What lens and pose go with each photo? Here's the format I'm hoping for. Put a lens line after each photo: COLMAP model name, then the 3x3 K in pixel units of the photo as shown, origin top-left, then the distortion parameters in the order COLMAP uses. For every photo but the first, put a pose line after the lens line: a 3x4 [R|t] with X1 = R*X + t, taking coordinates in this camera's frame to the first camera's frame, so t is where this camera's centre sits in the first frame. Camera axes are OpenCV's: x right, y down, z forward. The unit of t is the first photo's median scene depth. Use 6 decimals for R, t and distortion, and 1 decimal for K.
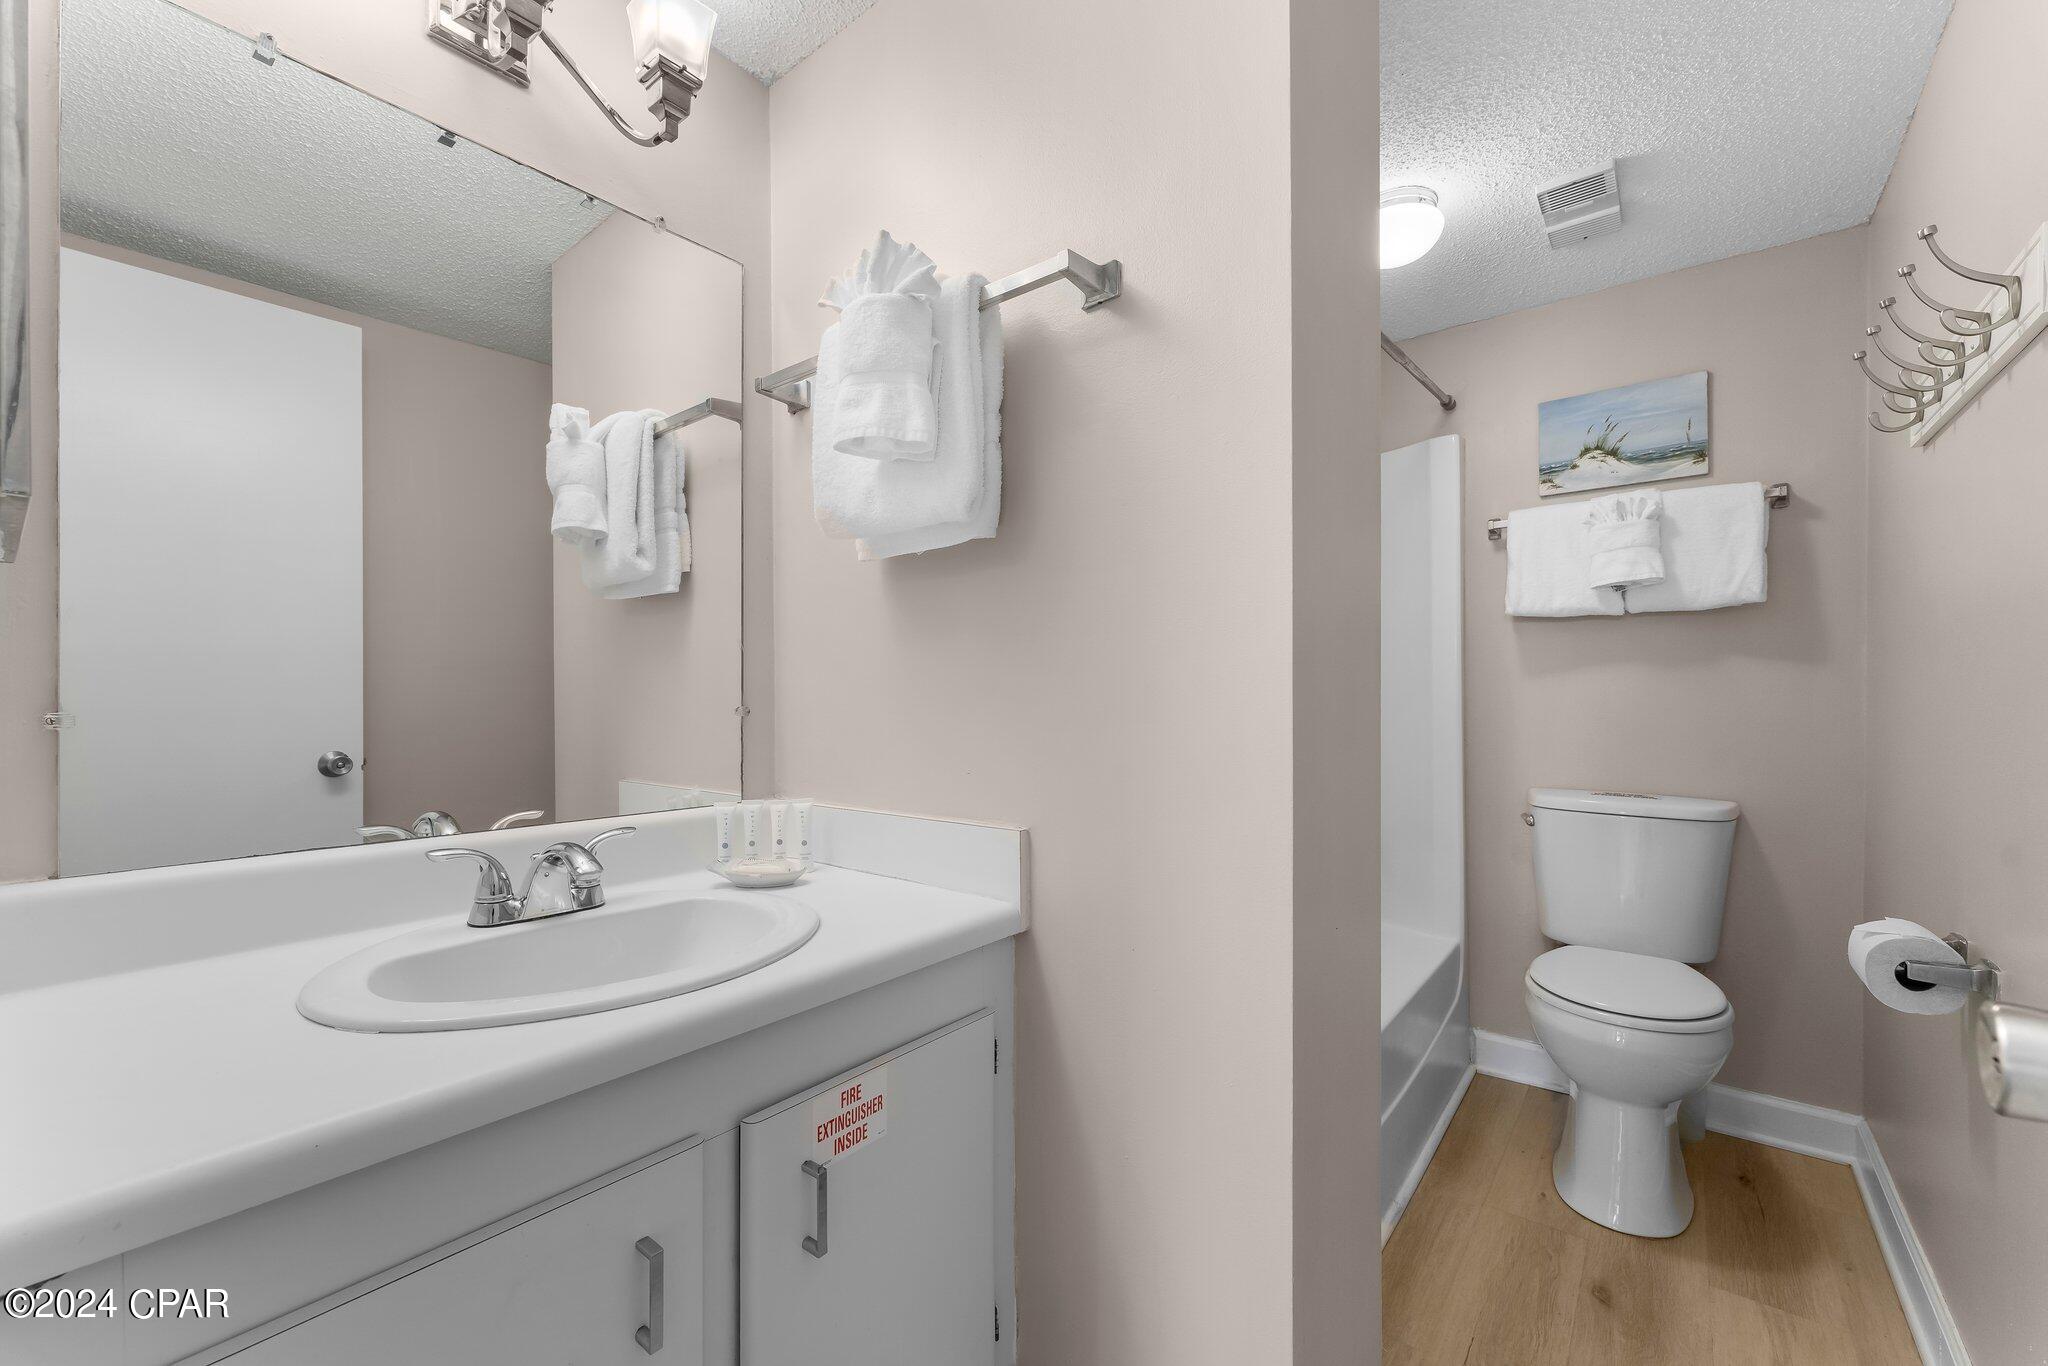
lens RADIAL K [[821.8, 0, 1031.0], [0, 821.8, 684.5], [0, 0, 1]] dist [0.001971, 0.000356]
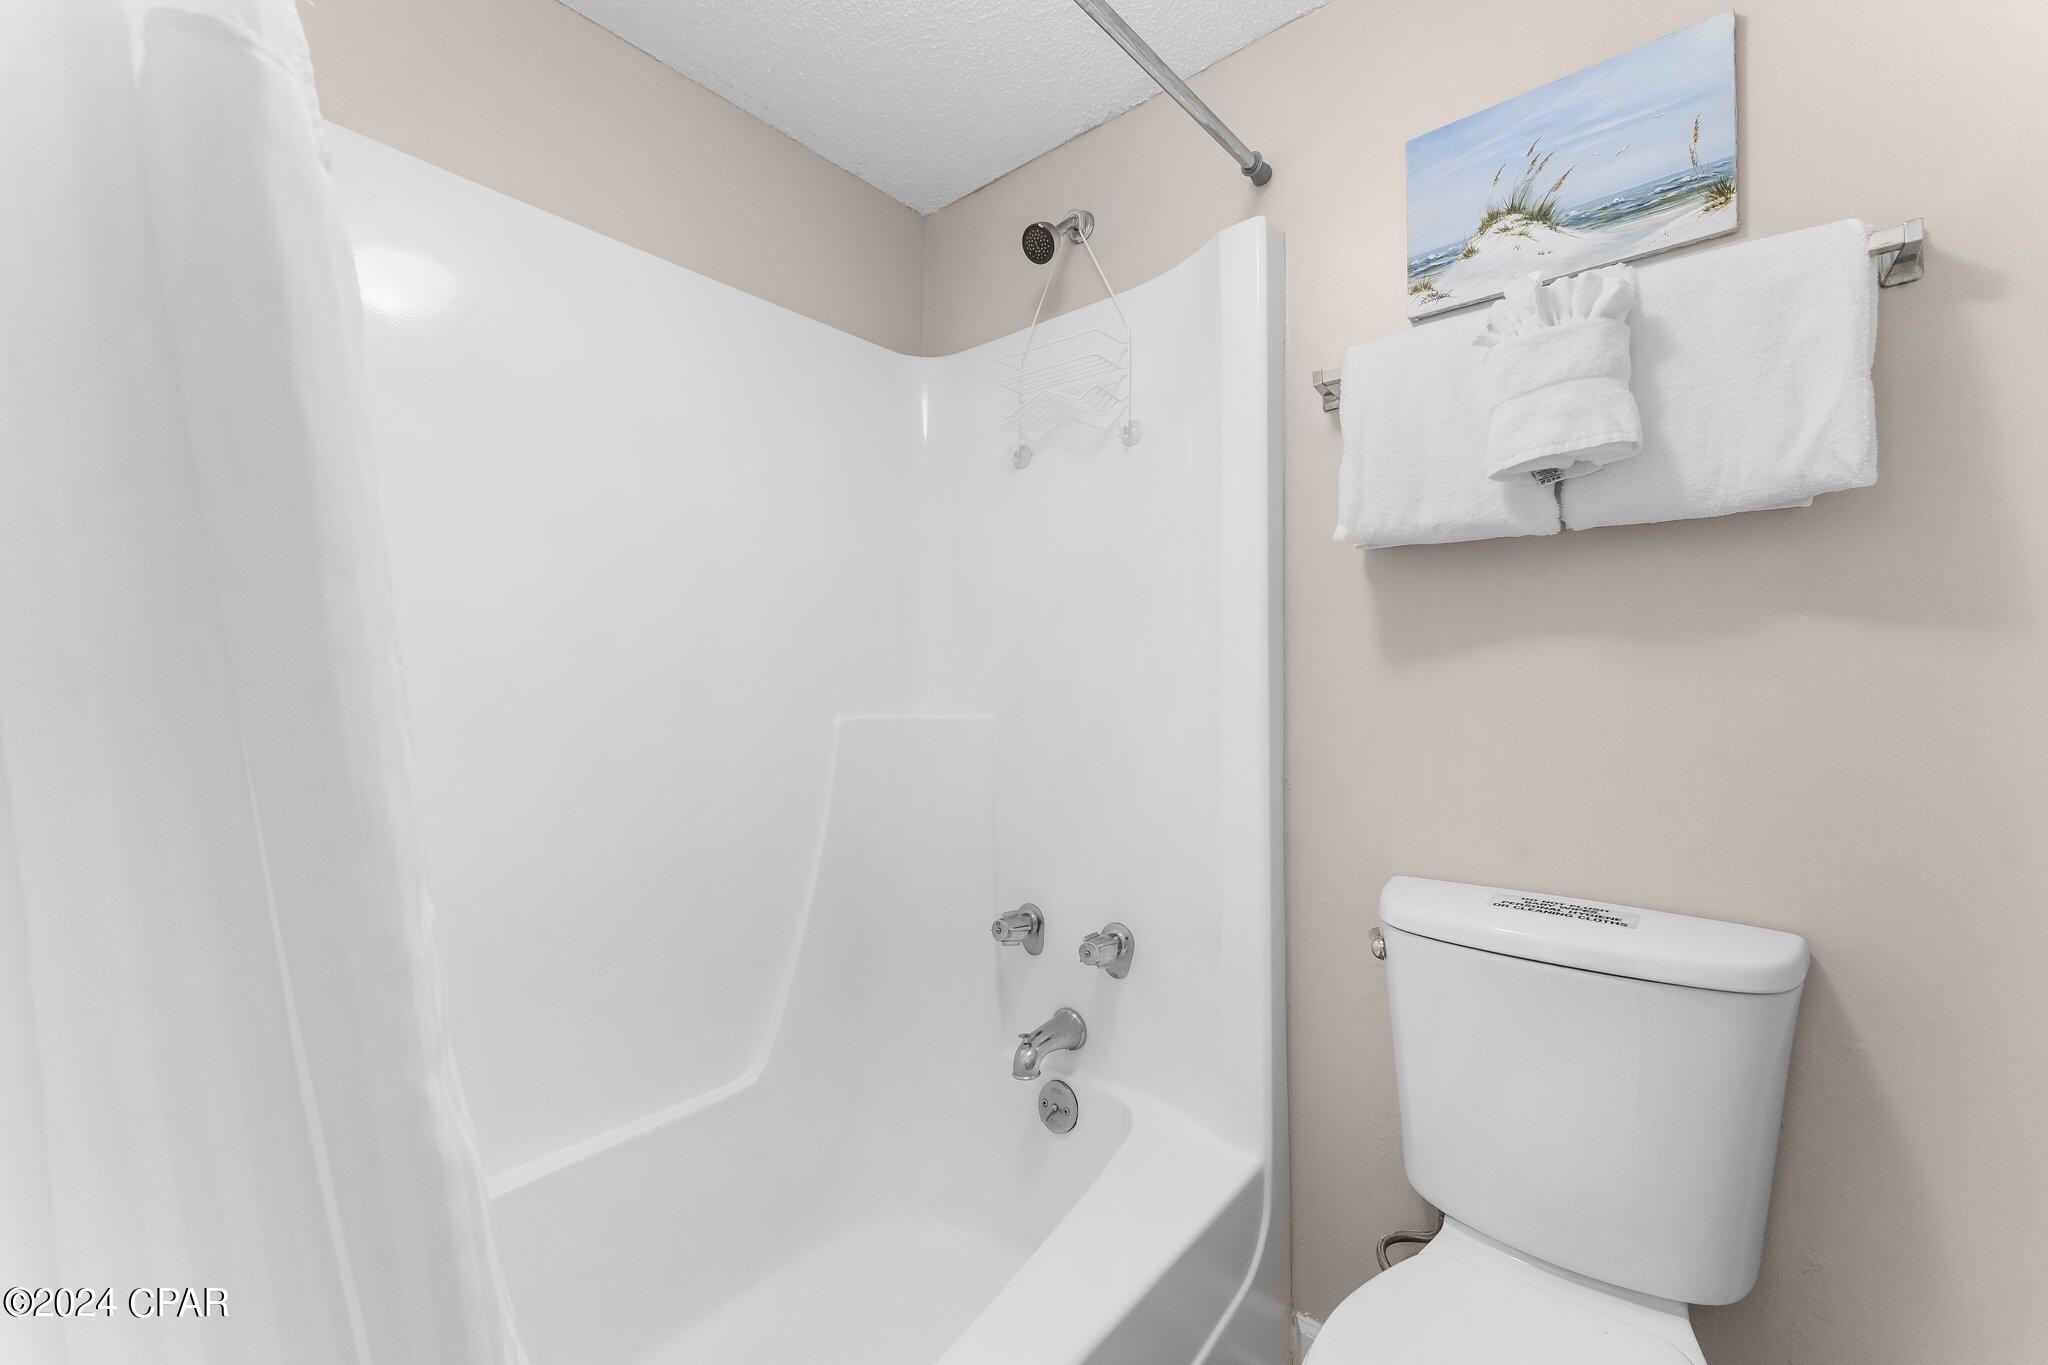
lens RADIAL K [[821.8, 0, 1026.3], [0, 821.8, 672.4], [0, 0, 1]] dist [0.001971, 0.000356]
pose [[0.999921, -0.001916, -0.012410, 0.421470], [0.001901, 0.999997, -0.001269, -0.003362], [0.012413, 0.001245, 0.999922, 0.523412]]
